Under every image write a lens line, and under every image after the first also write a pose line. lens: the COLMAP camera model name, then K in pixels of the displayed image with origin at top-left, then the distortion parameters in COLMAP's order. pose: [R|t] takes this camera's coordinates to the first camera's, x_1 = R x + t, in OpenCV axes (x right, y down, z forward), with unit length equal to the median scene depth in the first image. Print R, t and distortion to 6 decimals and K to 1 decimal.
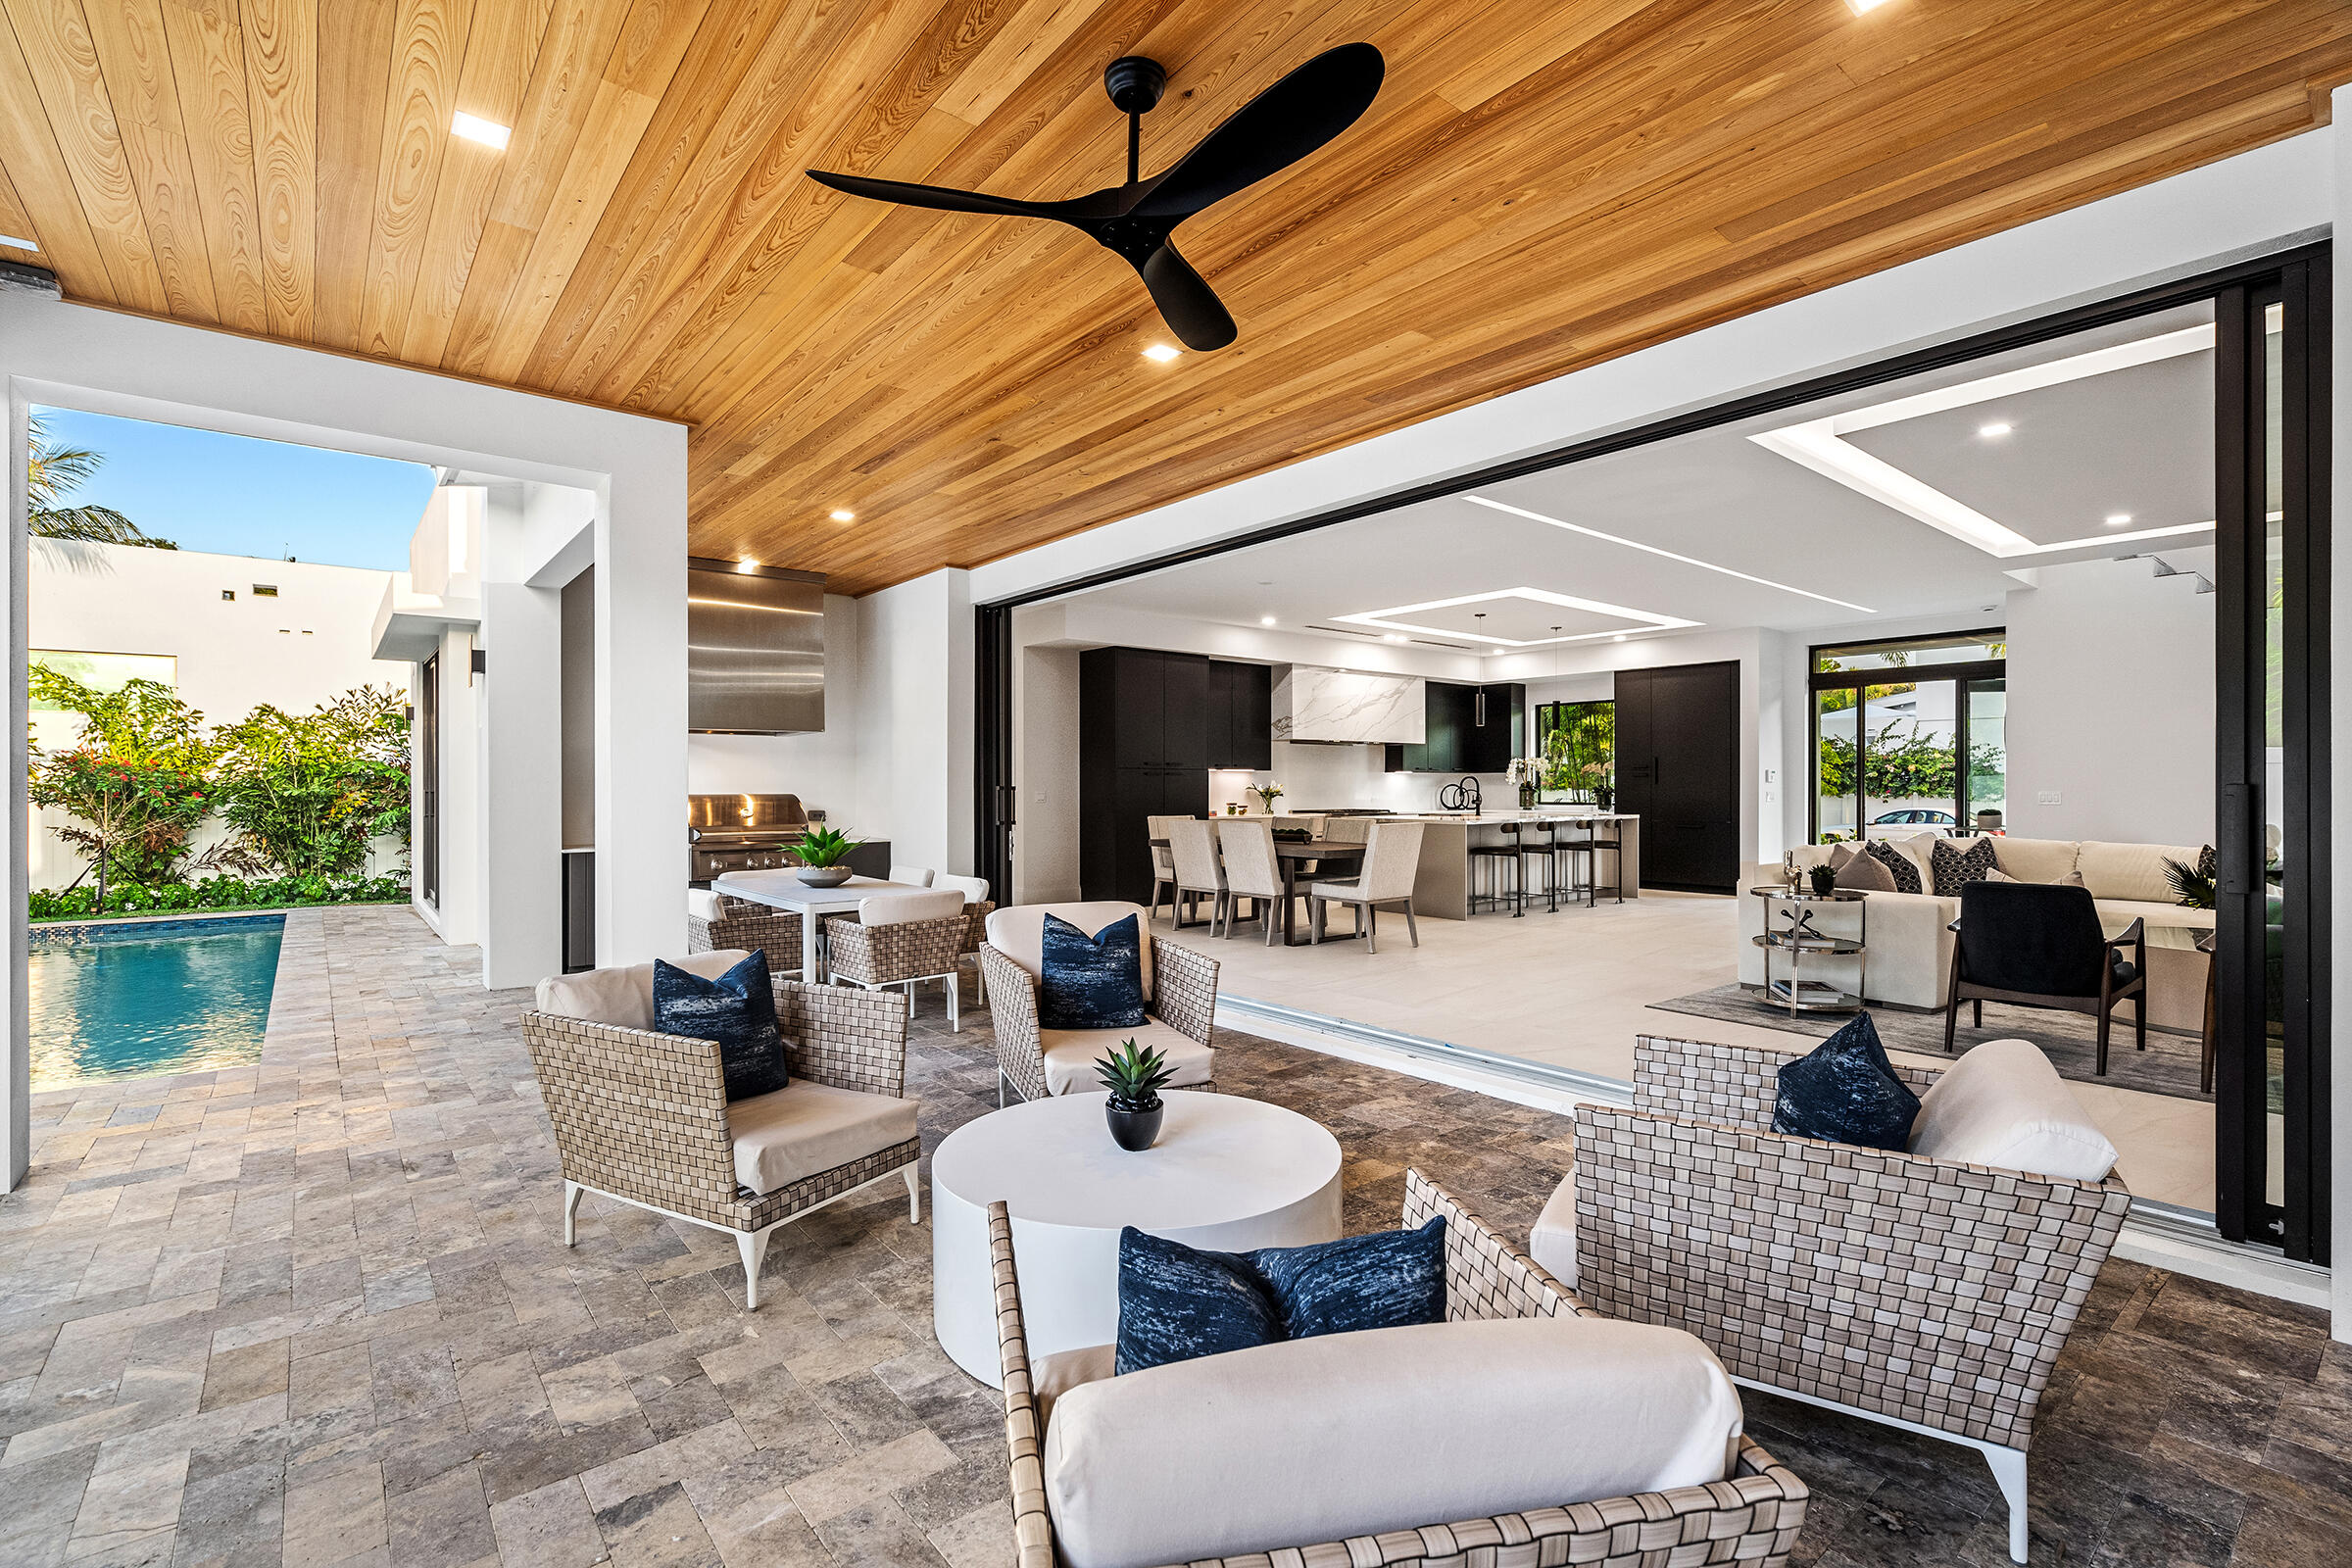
lens RADIAL K [[1041.5, 0, 1177.9], [0, 1041.5, 799.8], [0, 0, 1]] dist [-0.009063, 0.001007]
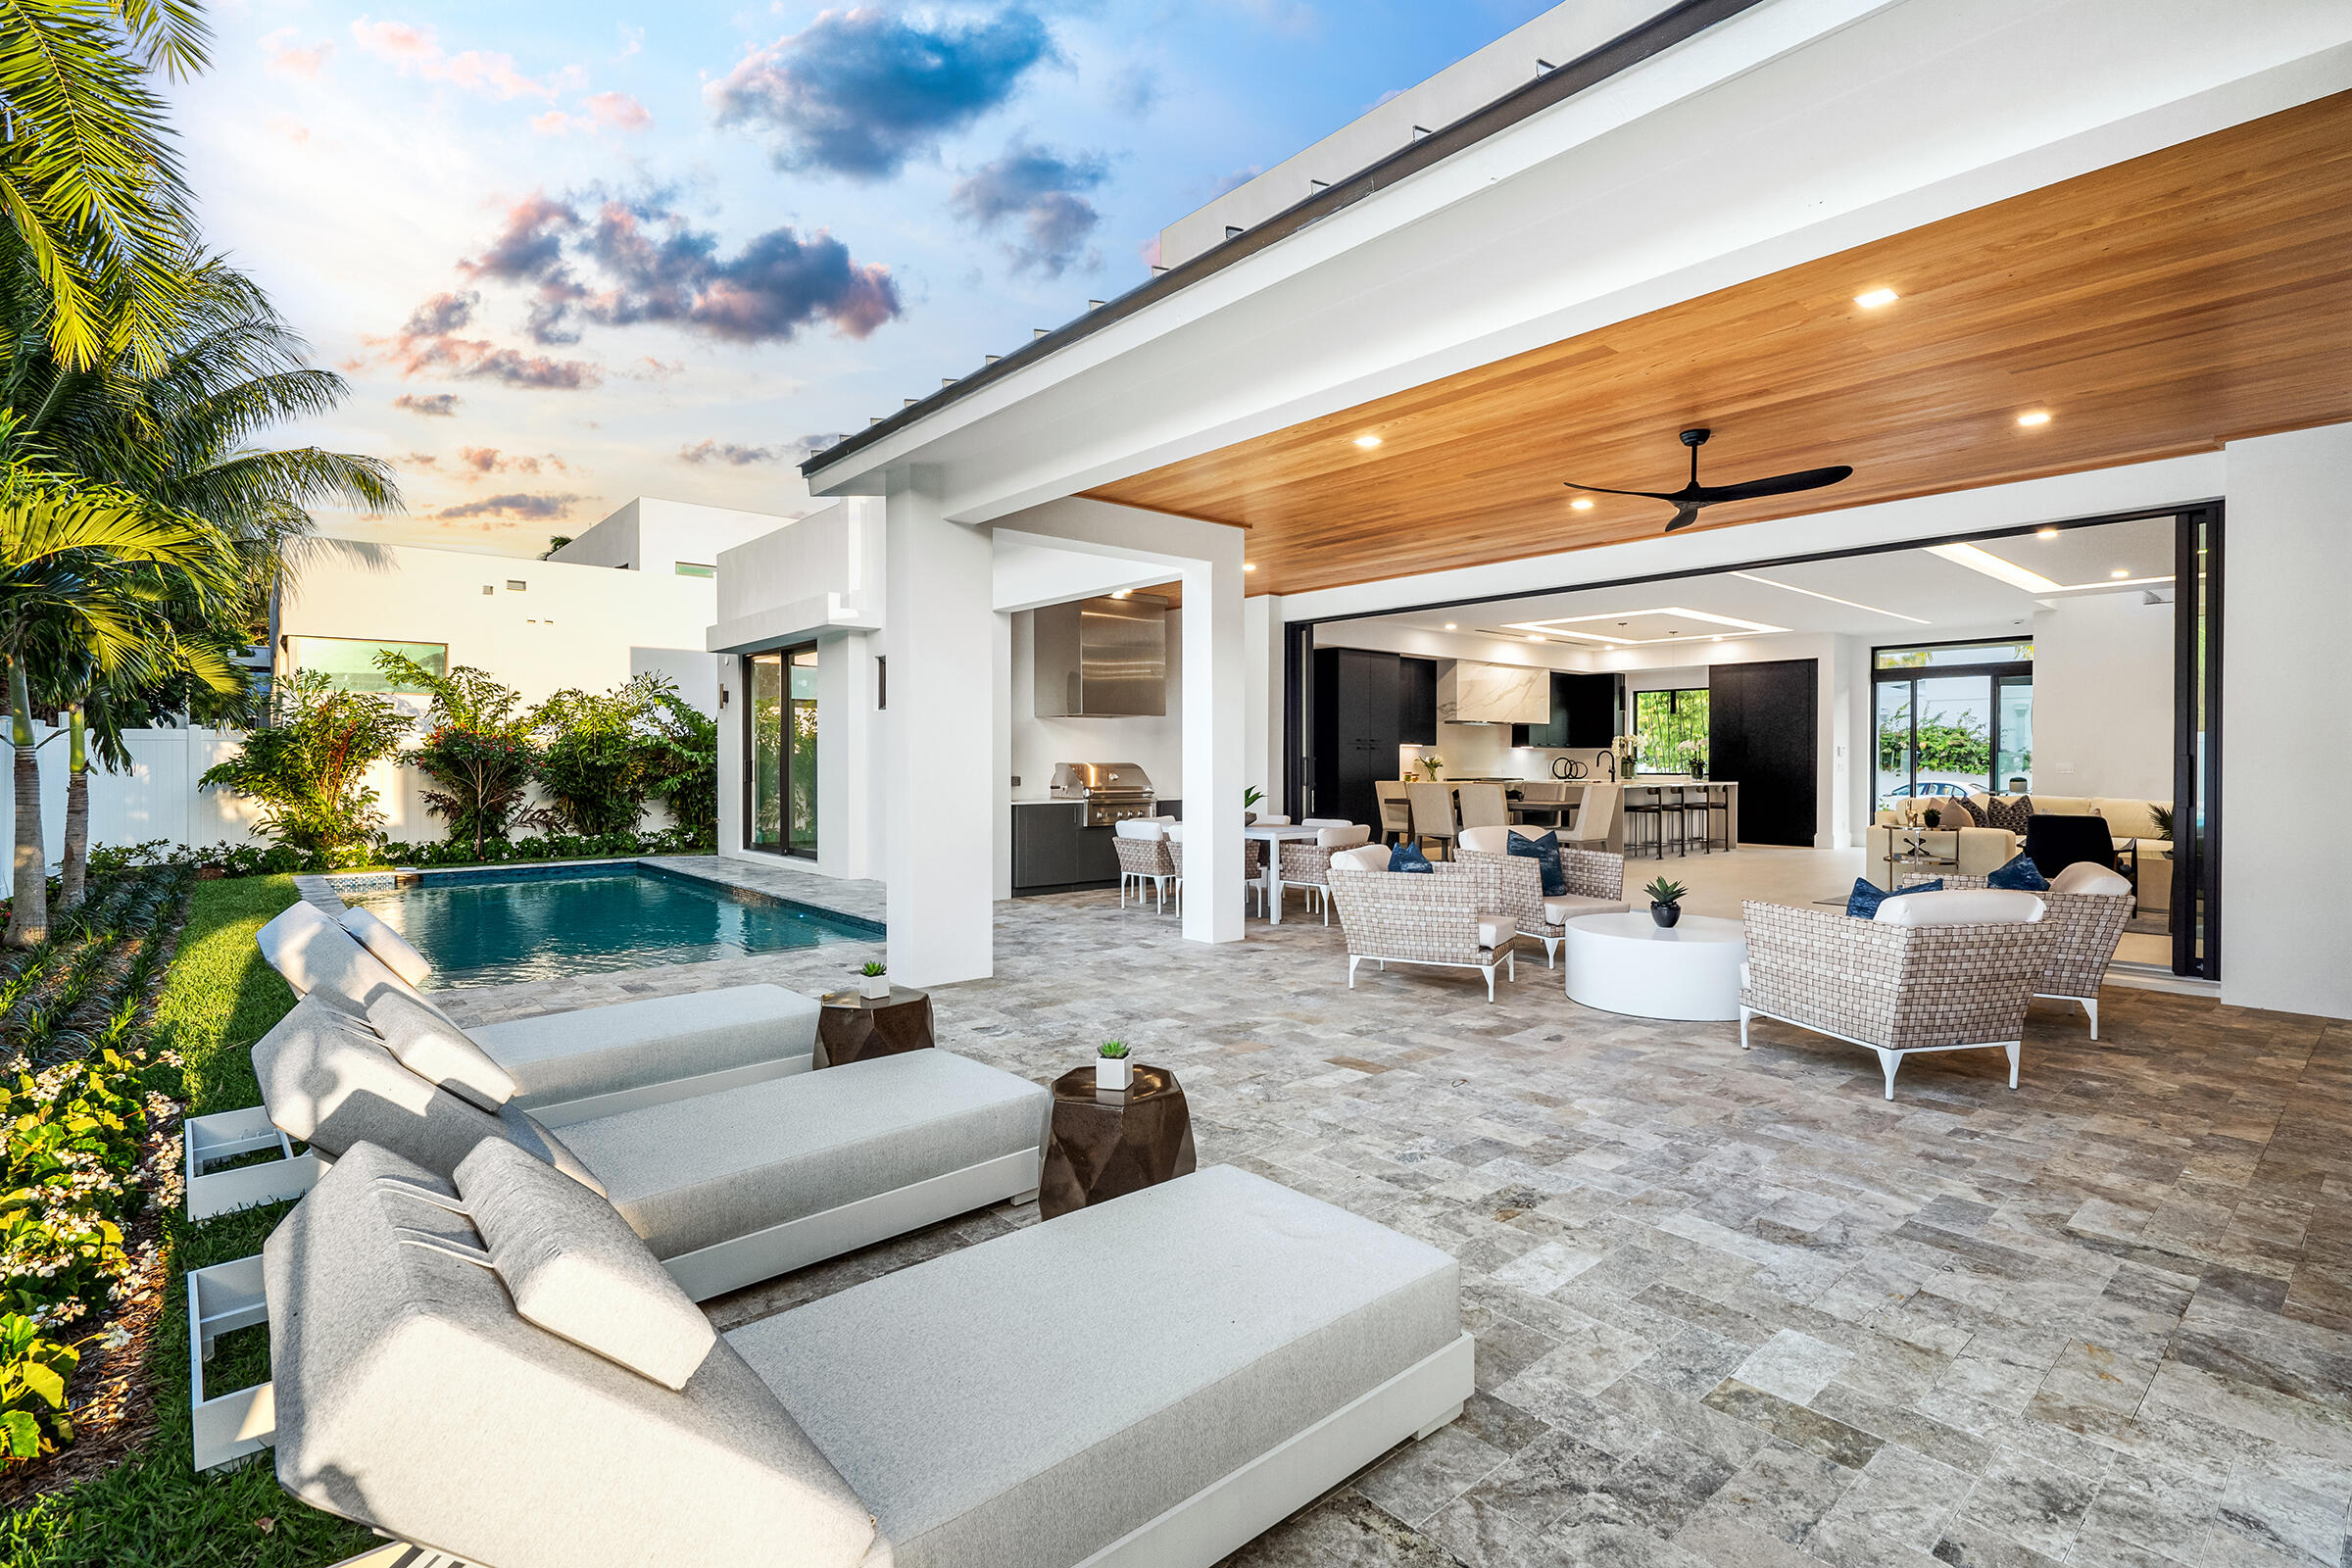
lens RADIAL K [[1065.9, 0, 1187.8], [0, 1065.9, 784.9], [0, 0, 1]] dist [-0.008793, 0.001141]
pose [[0.999706, 0.001163, 0.024199, -0.282646], [-0.001383, 0.999958, 0.009069, 0.008277], [-0.024188, -0.009100, 0.999666, -0.297343]]
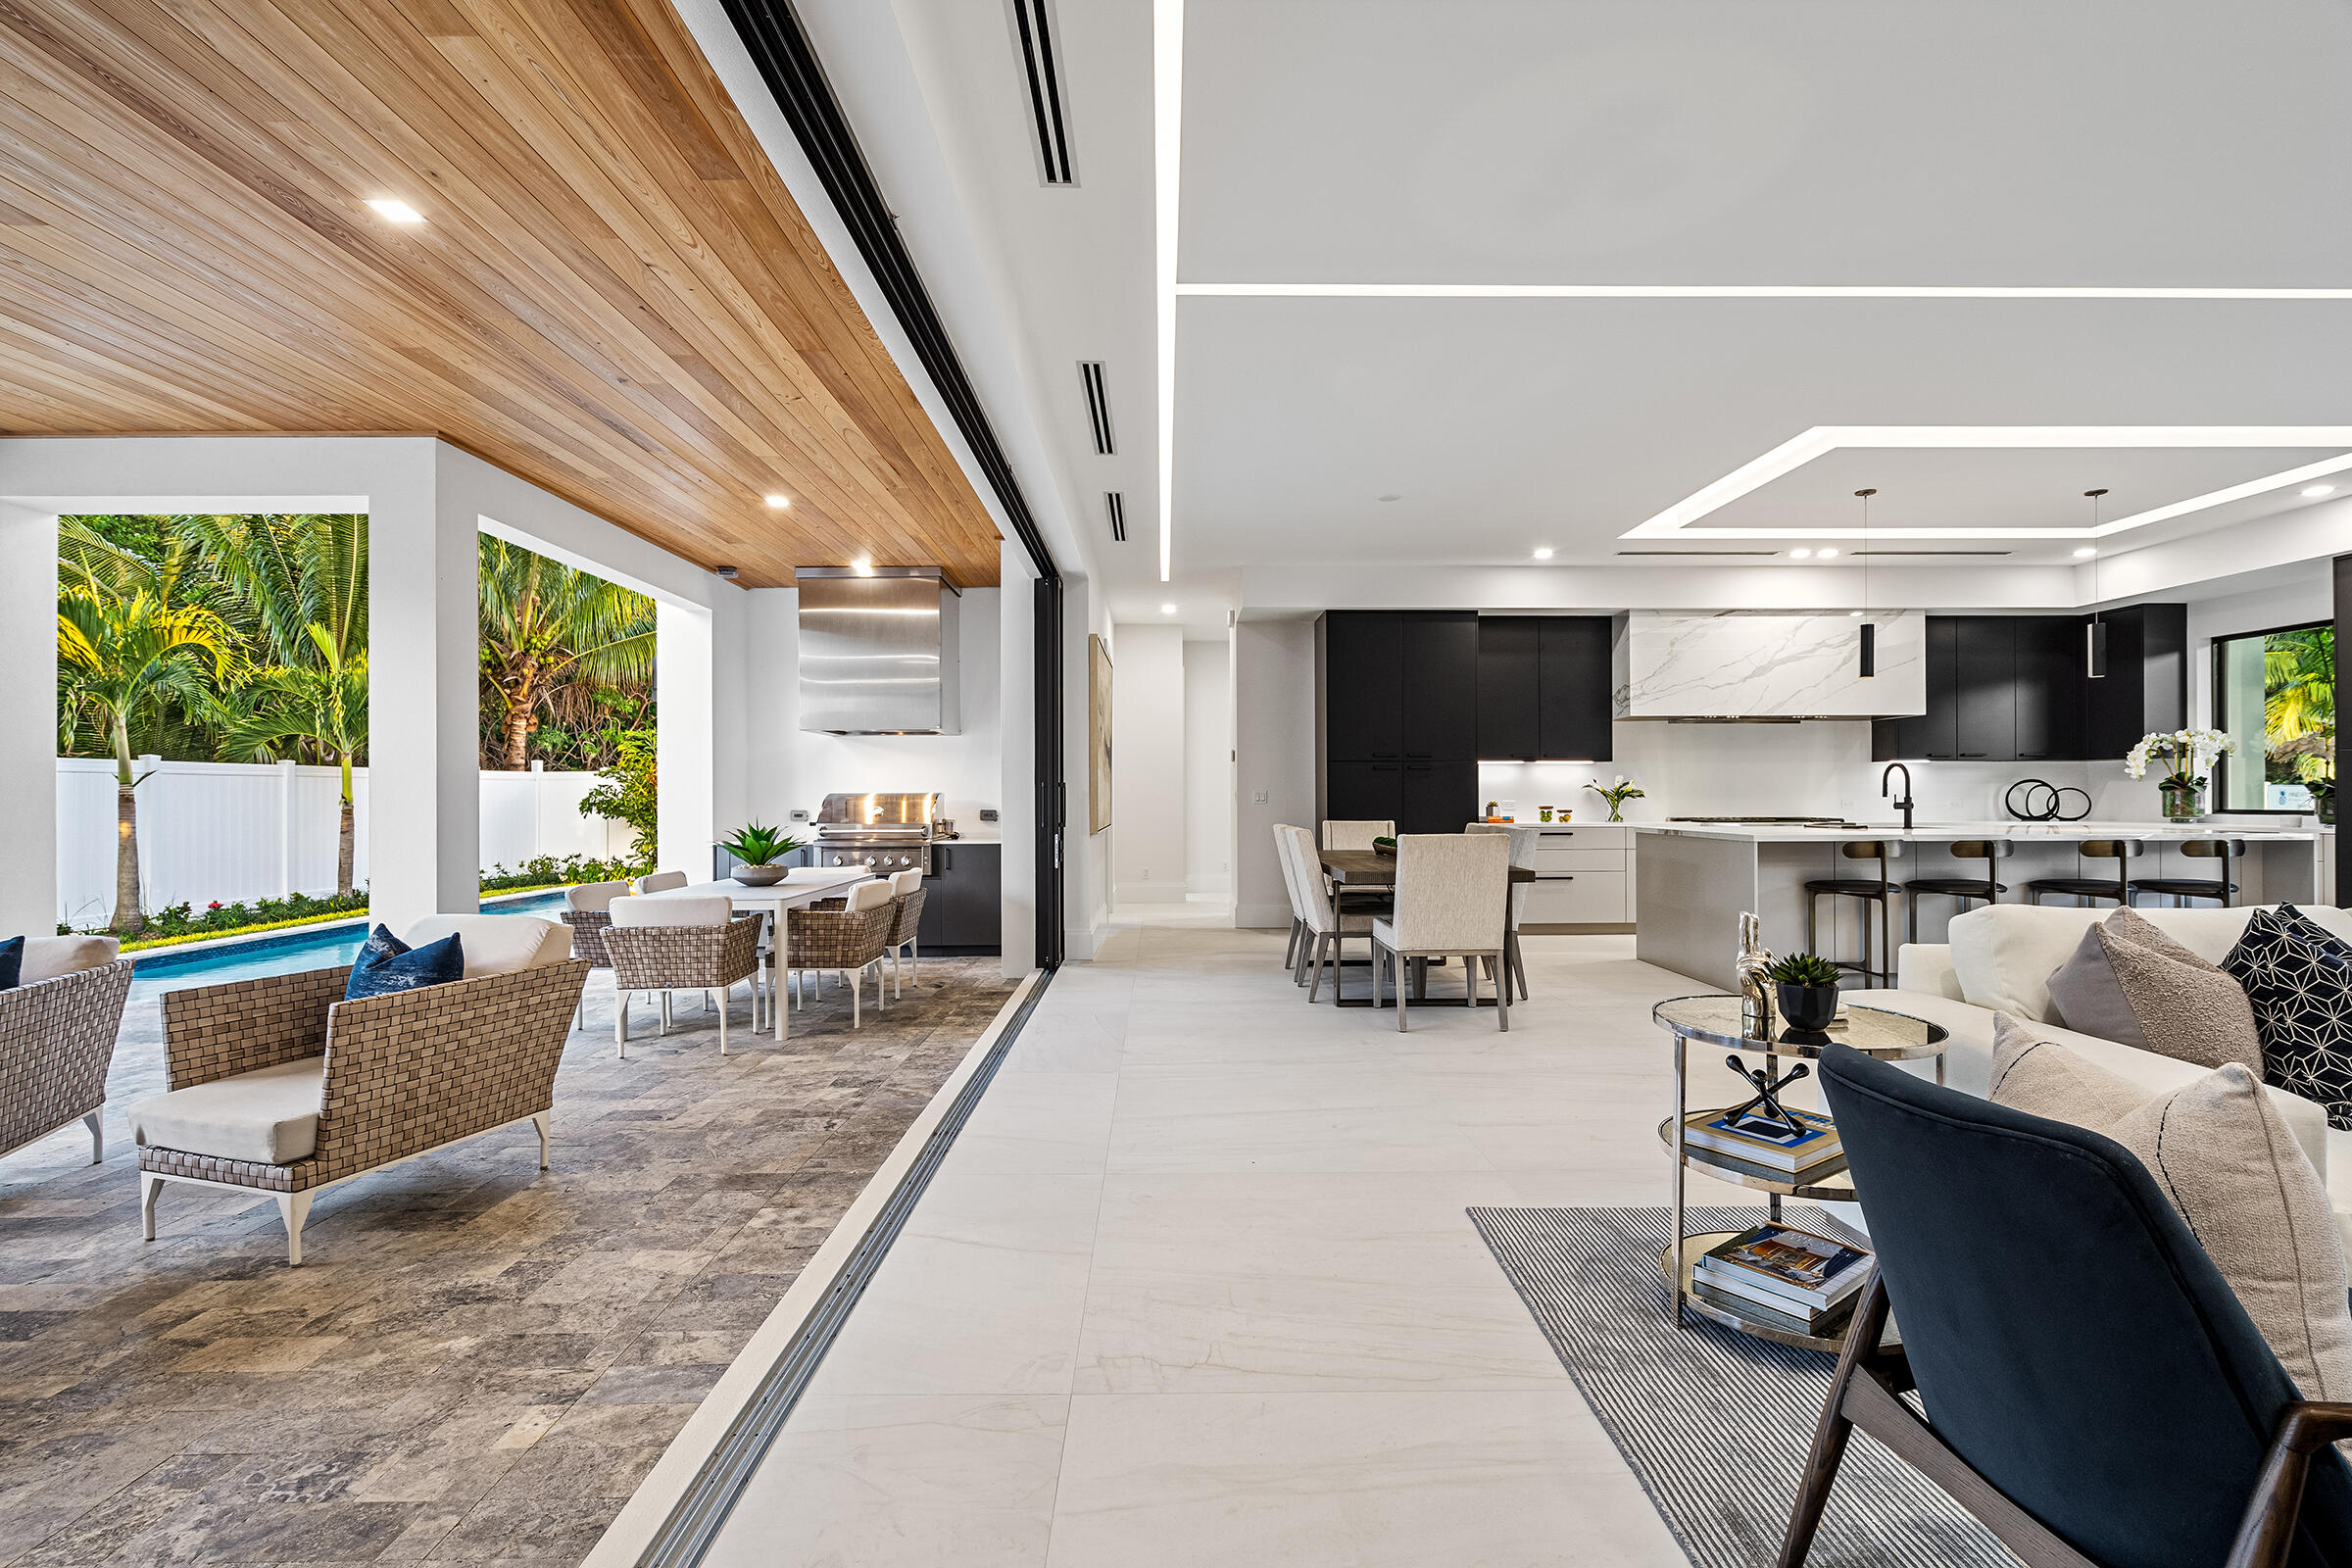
lens RADIAL K [[1055.7, 0, 1210.0], [0, 1055.7, 806.1], [0, 0, 1]] dist [-0.000953, 0.000279]
pose [[0.789624, 0.005152, -0.613570, 0.385138], [-0.005055, 0.999985, 0.001892, 0.003430], [0.613571, 0.001608, 0.789638, 0.307062]]
